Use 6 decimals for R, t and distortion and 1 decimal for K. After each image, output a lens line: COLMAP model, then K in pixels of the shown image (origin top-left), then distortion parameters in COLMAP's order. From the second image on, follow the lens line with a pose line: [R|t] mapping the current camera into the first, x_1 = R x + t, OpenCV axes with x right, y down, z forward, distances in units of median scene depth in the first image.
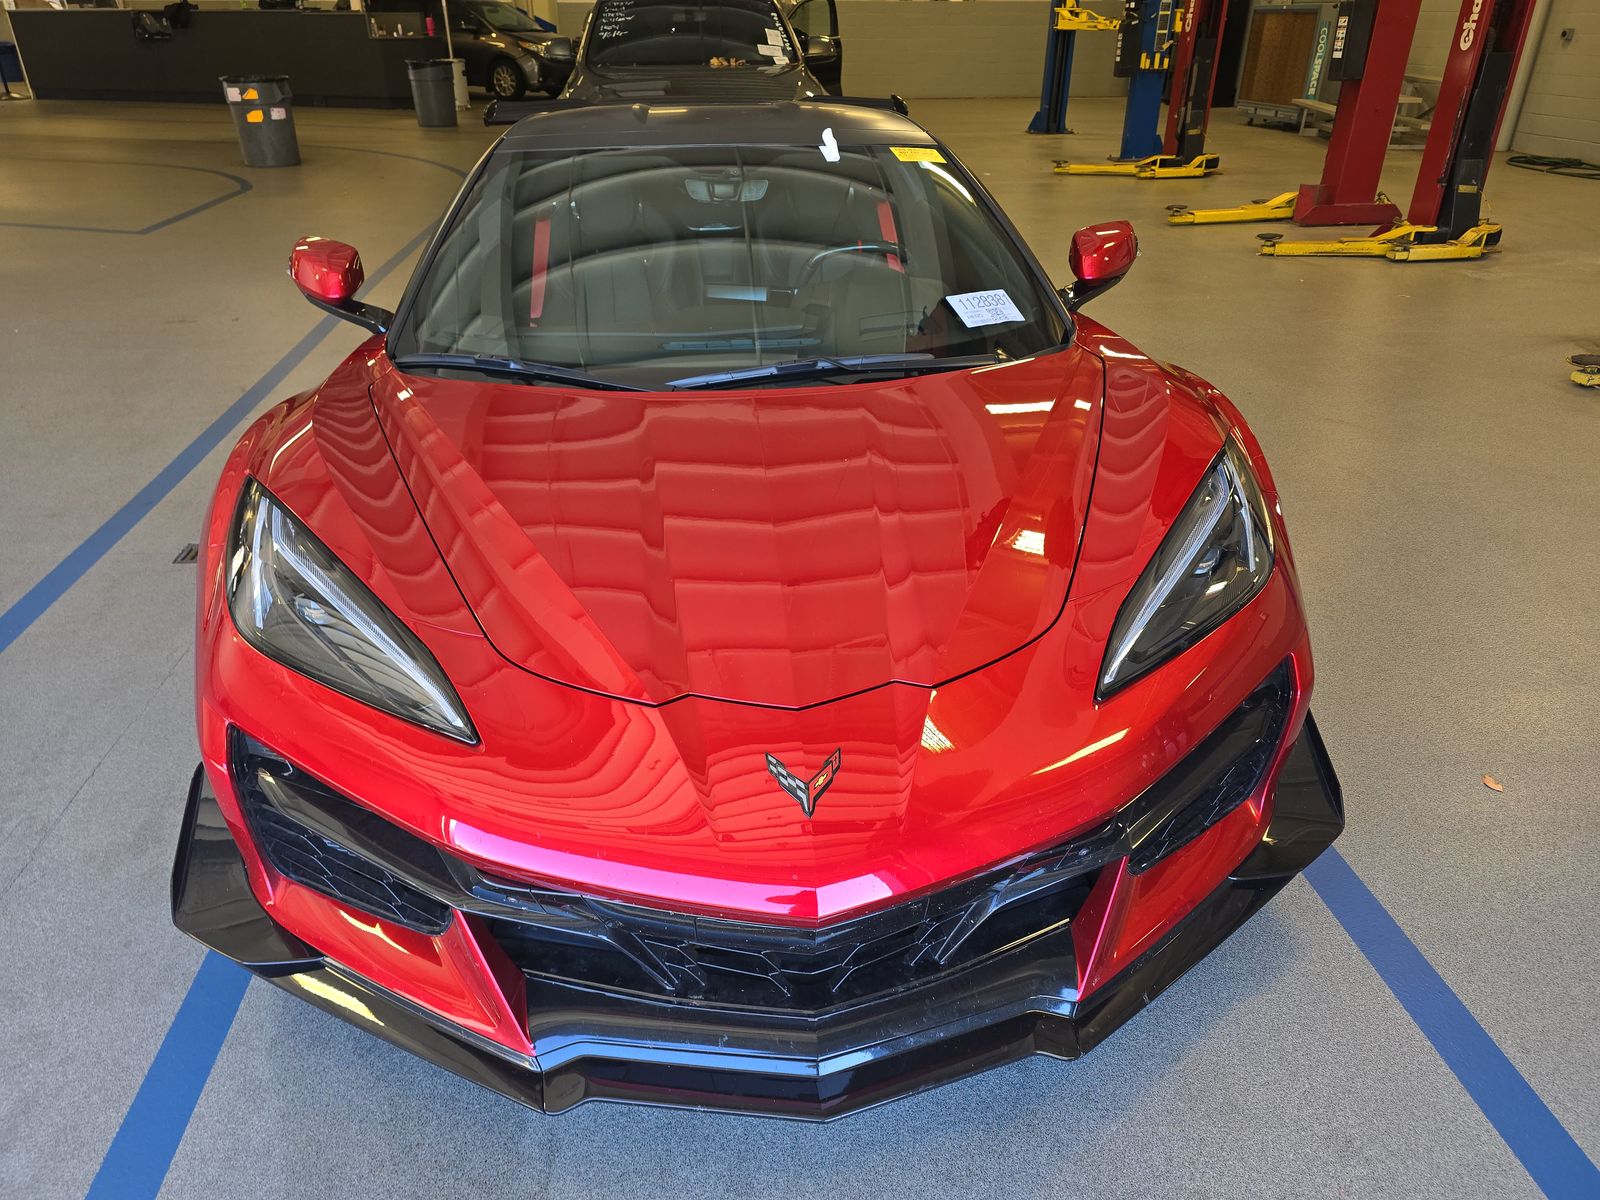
lens RADIAL K [[1073.3, 0, 801.3], [0, 1073.3, 601.9], [0, 0, 1]] dist [0.038006, -0.041019]
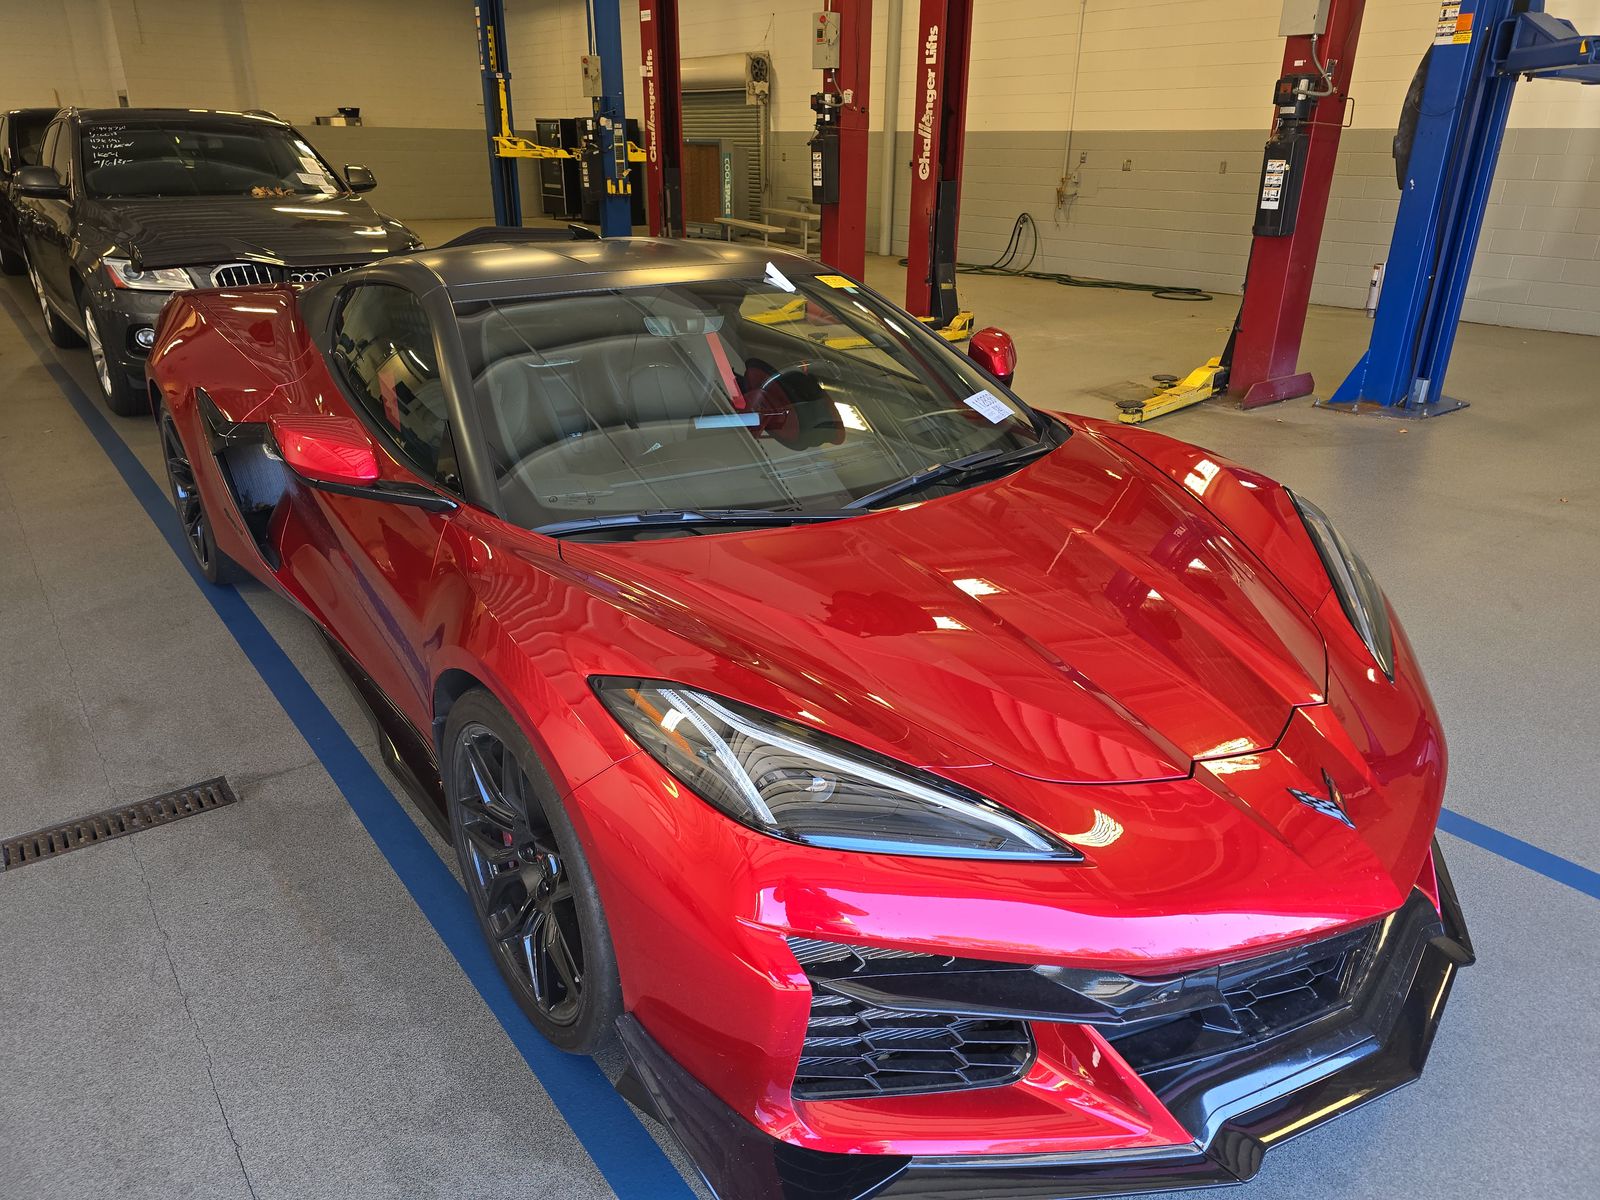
lens RADIAL K [[1073.3, 0, 797.0], [0, 1073.3, 596.2], [0, 0, 1]] dist [0.038006, -0.041019]
pose [[0.855341, -0.188797, 0.482438, -0.136039], [0.234740, 0.971390, -0.036041, -0.019240], [-0.461831, 0.144075, 0.875188, 0.026900]]
